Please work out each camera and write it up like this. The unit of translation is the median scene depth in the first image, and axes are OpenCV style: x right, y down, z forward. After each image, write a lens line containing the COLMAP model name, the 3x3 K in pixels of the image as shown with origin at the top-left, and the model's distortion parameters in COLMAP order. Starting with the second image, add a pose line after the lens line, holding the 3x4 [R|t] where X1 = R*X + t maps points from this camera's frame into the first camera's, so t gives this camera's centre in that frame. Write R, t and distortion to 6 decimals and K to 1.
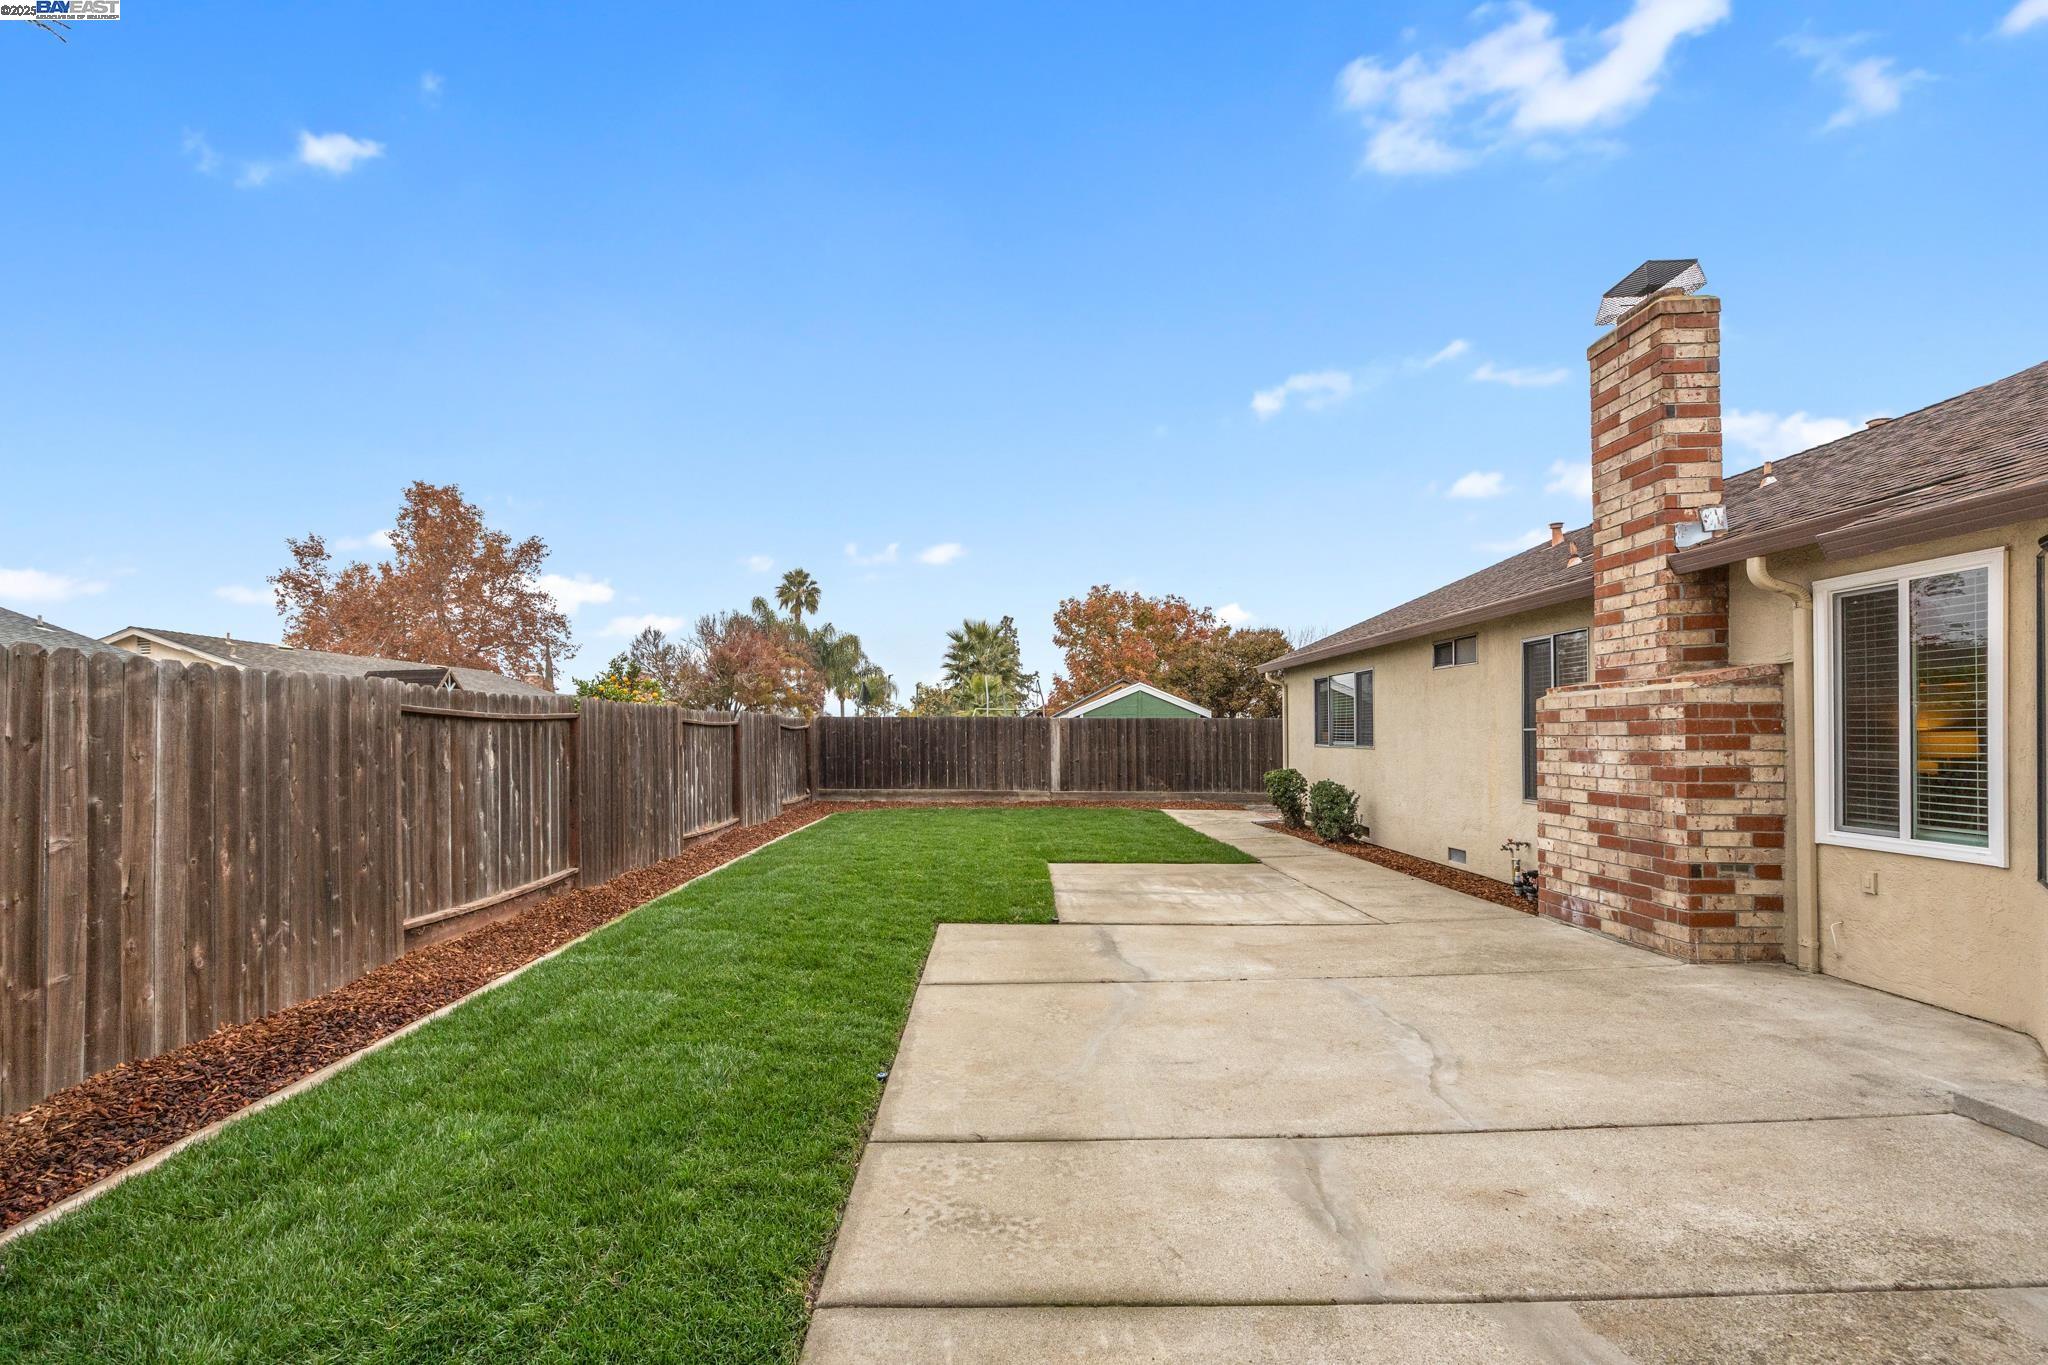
lens RADIAL K [[816.5, 0, 1017.9], [0, 816.5, 733.1], [0, 0, 1]] dist [-0.002000, 0.000012]
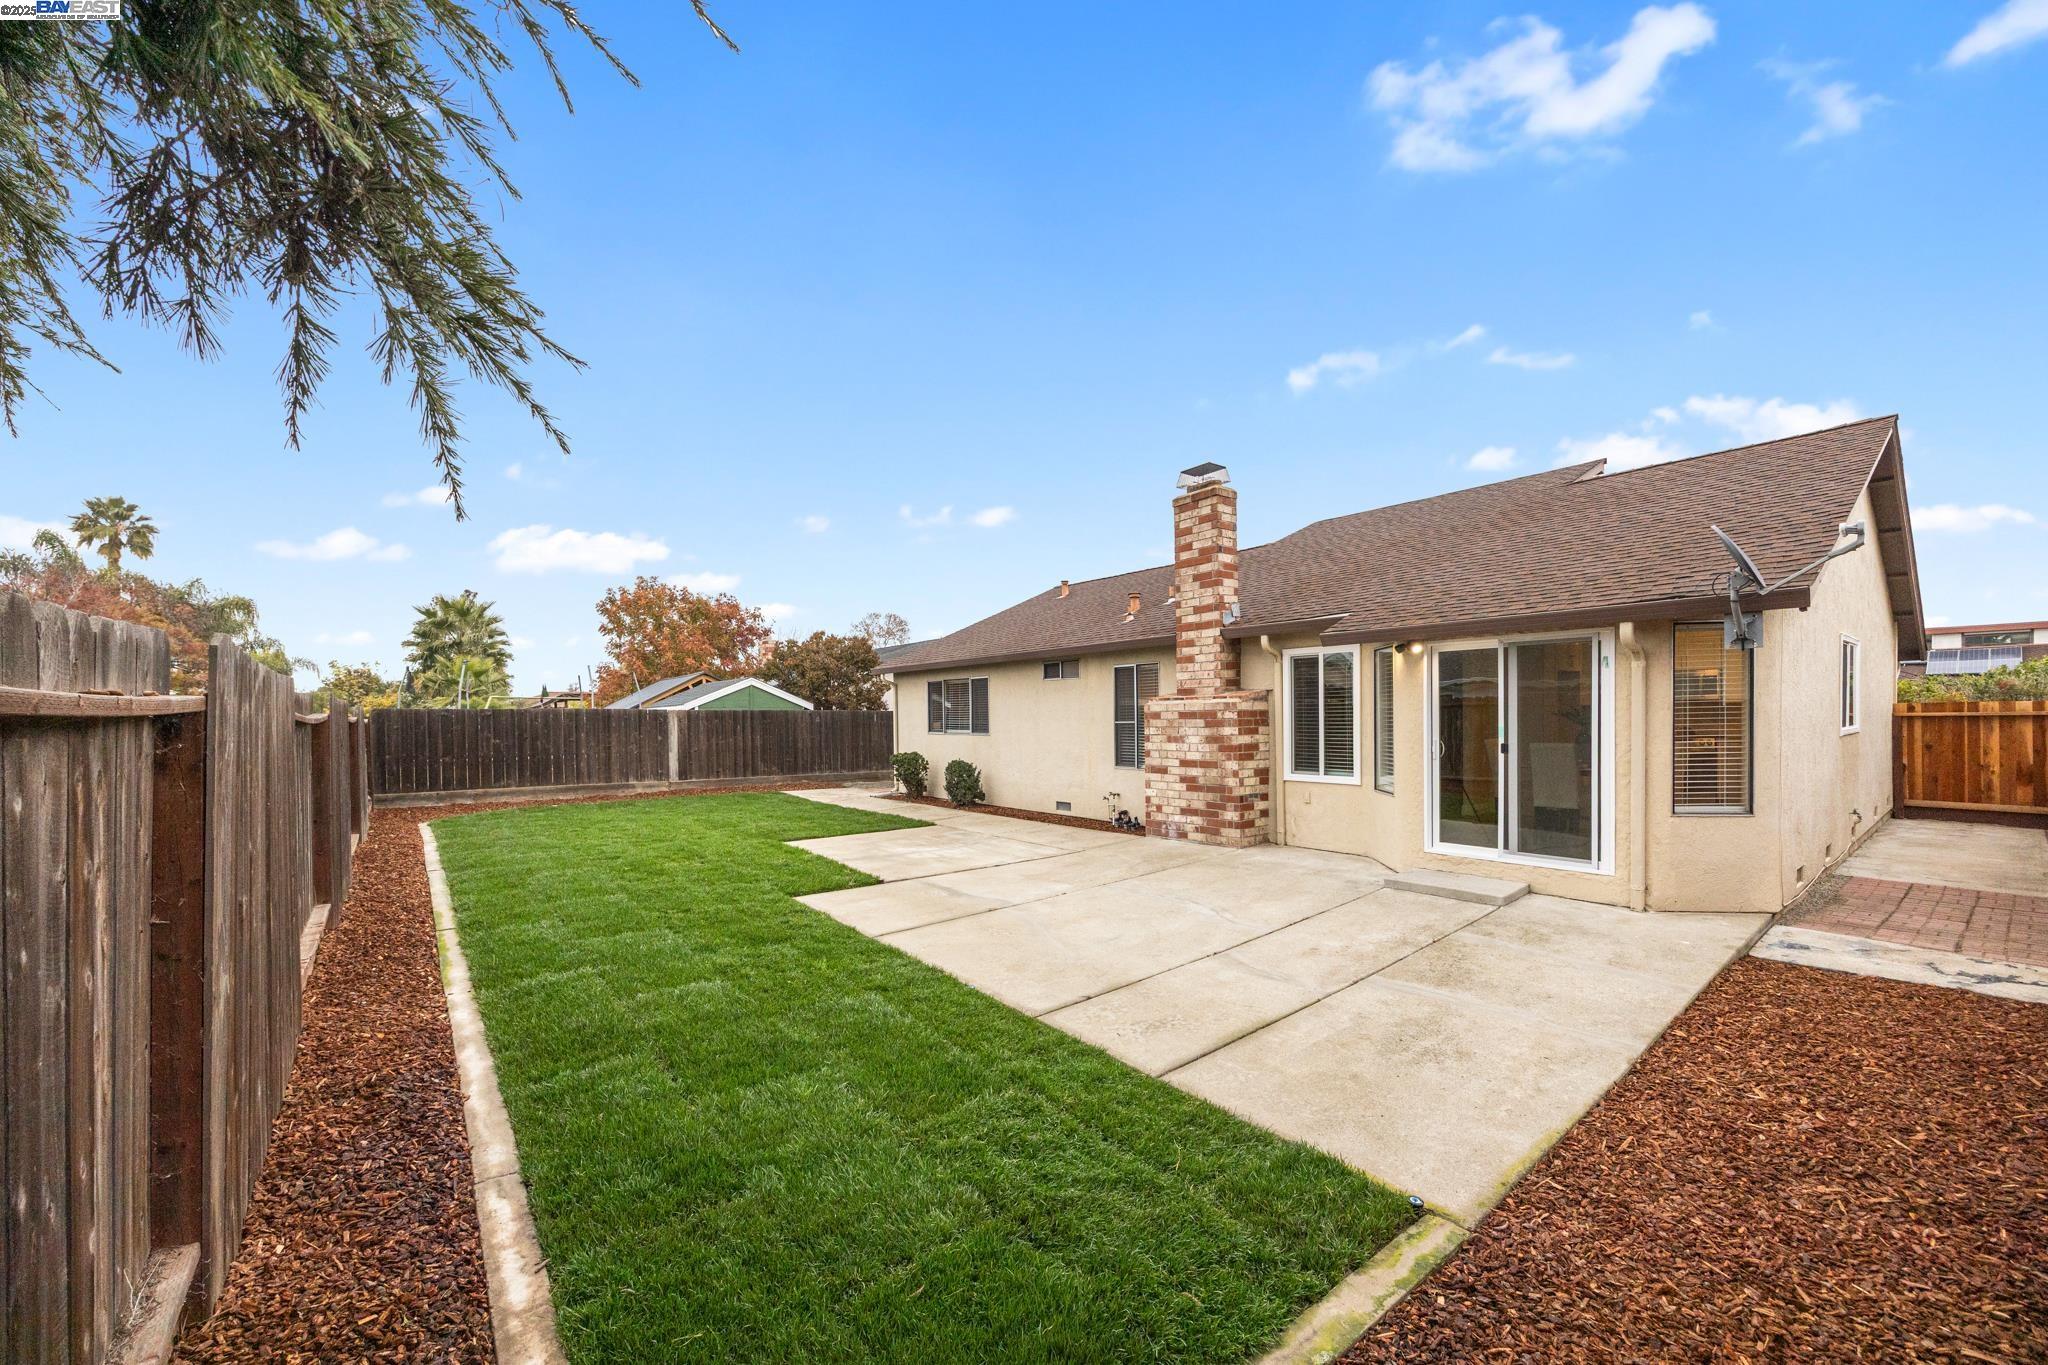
lens RADIAL K [[736.2, 0, 1025.1], [0, 736.2, 720.8], [0, 0, 1]] dist [-0.007389, 0.000029]
pose [[0.781469, -0.007626, 0.623898, -0.550535], [0.005860, 0.999971, 0.004881, -0.020456], [-0.623917, -0.000158, 0.781491, -0.011678]]
